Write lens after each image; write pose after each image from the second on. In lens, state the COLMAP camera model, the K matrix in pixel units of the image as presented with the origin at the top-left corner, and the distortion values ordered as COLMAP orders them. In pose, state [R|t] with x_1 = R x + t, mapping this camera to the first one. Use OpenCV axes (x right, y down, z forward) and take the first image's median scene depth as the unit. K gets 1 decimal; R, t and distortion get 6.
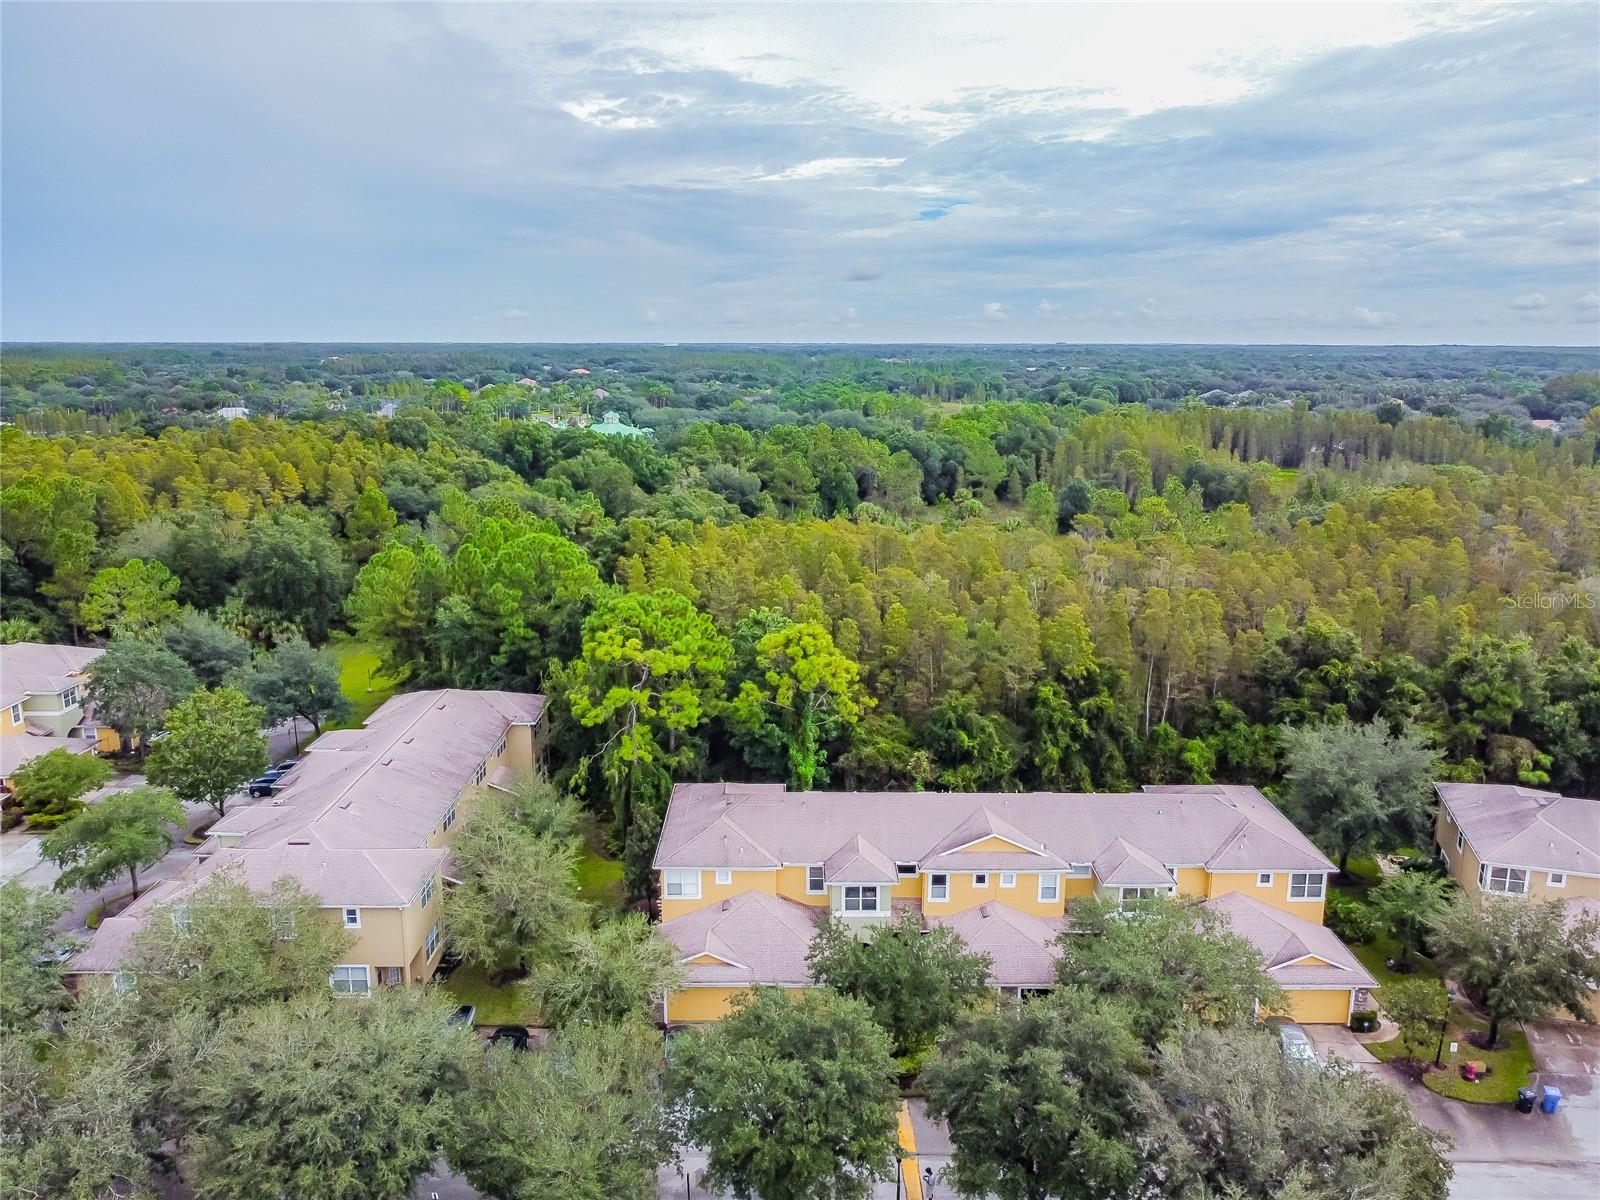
lens RADIAL K [[1241.6, 0, 792.7], [0, 1241.6, 605.2], [0, 0, 1]] dist [0.003612, -0.006821]
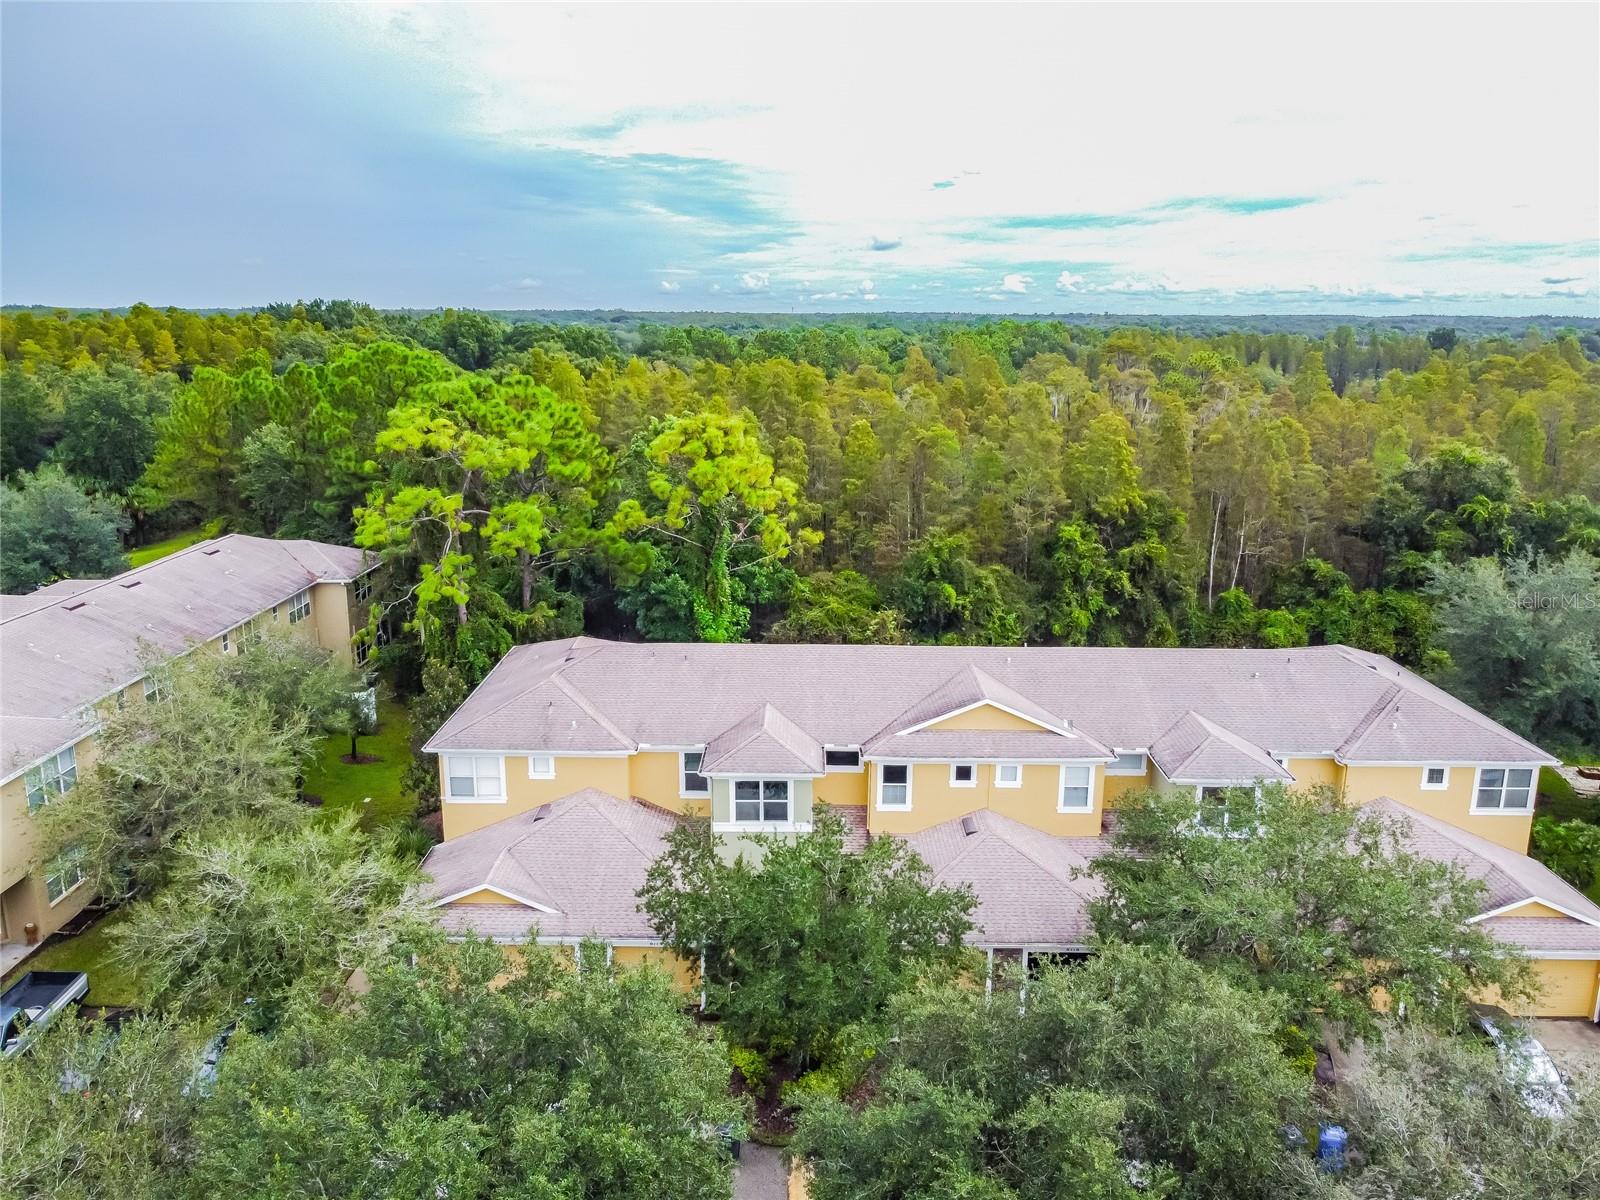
lens RADIAL K [[1228.6, 0, 795.0], [0, 1228.6, 607.3], [0, 0, 1]] dist [0.002077, -0.007479]
pose [[0.999908, 0.006128, -0.012137, 0.057873], [-0.005893, 0.999797, 0.019290, 0.098220], [0.012253, -0.019217, 0.999740, 0.306672]]
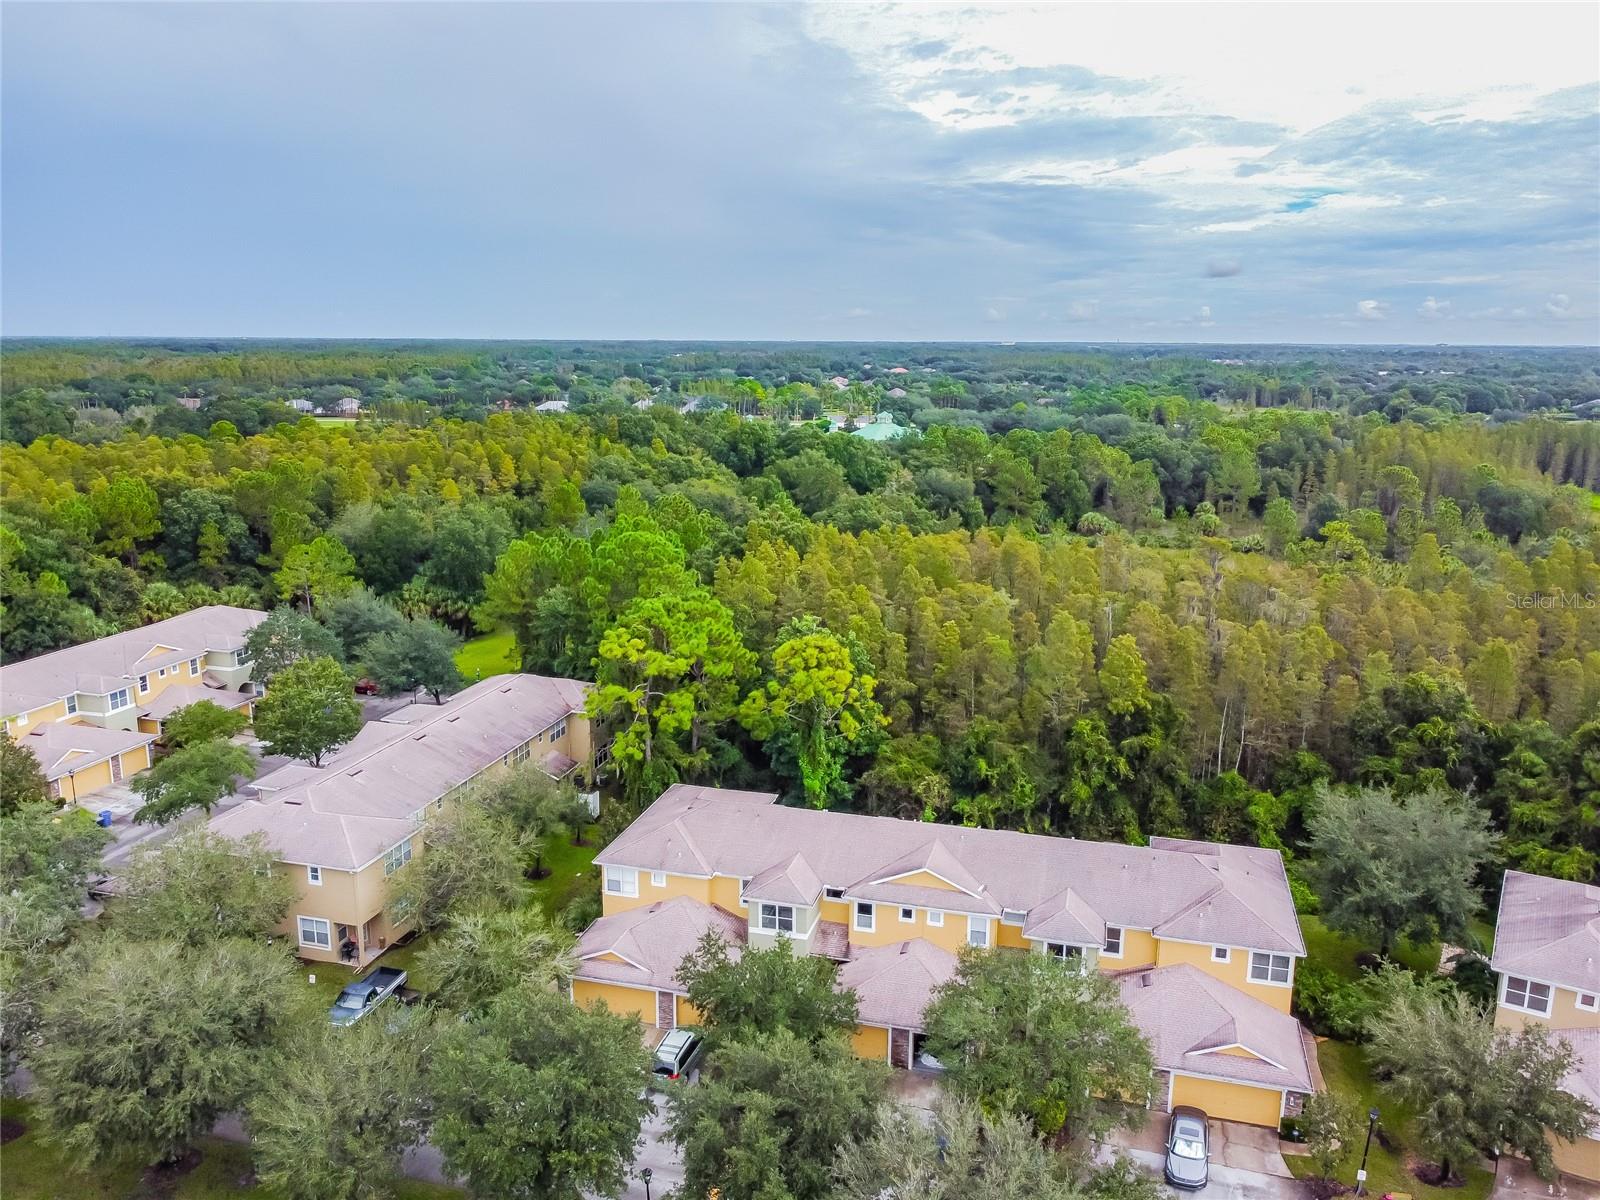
lens RADIAL K [[1241.6, 0, 792.7], [0, 1241.6, 605.2], [0, 0, 1]] dist [0.003612, -0.006821]
pose [[0.961910, 0.061017, -0.266471, 0.234701], [-0.060664, 0.998112, 0.009565, -0.016232], [0.266552, 0.006964, 0.963795, 0.037916]]
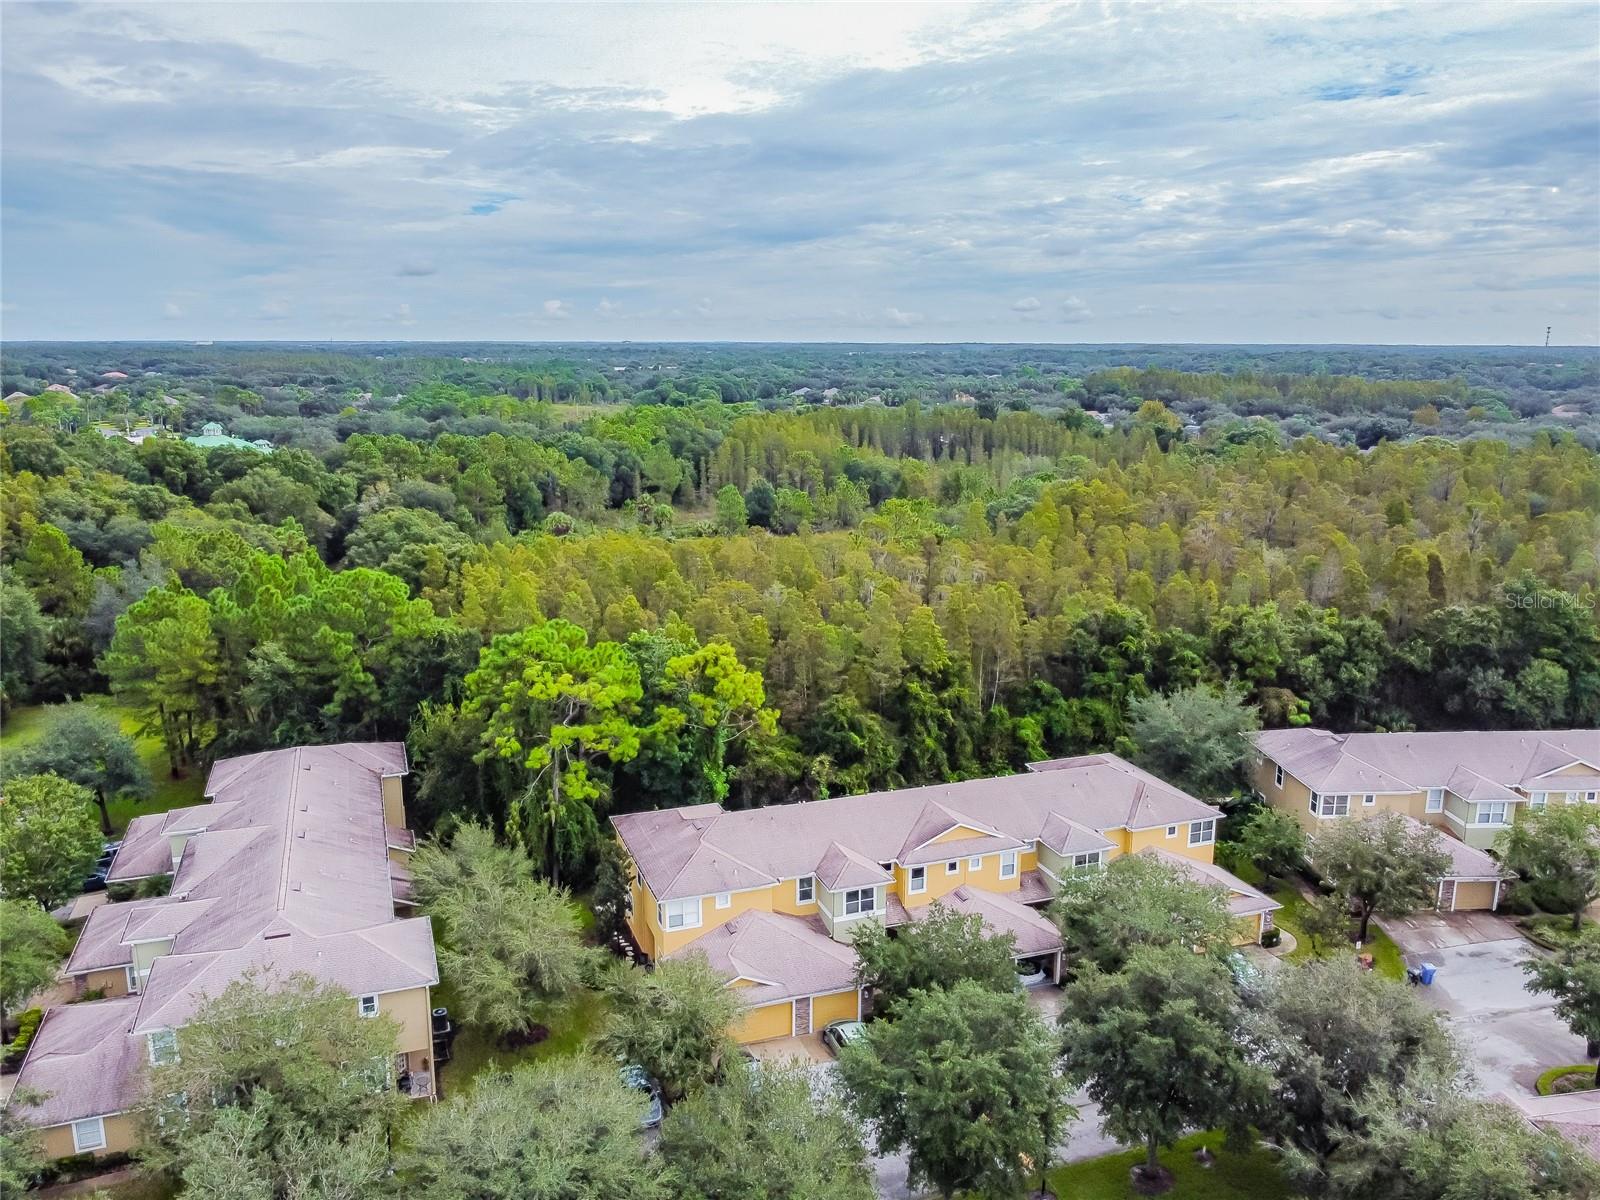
lens RADIAL K [[1246.8, 0, 800.0], [0, 1246.8, 600.0], [0, 0, 1]] dist [0.005204, -0.015092]
pose [[0.937196, -0.070891, 0.341523, -0.249564], [0.071710, 0.997373, 0.010246, -0.023838], [-0.341352, 0.014888, 0.939818, 0.017478]]
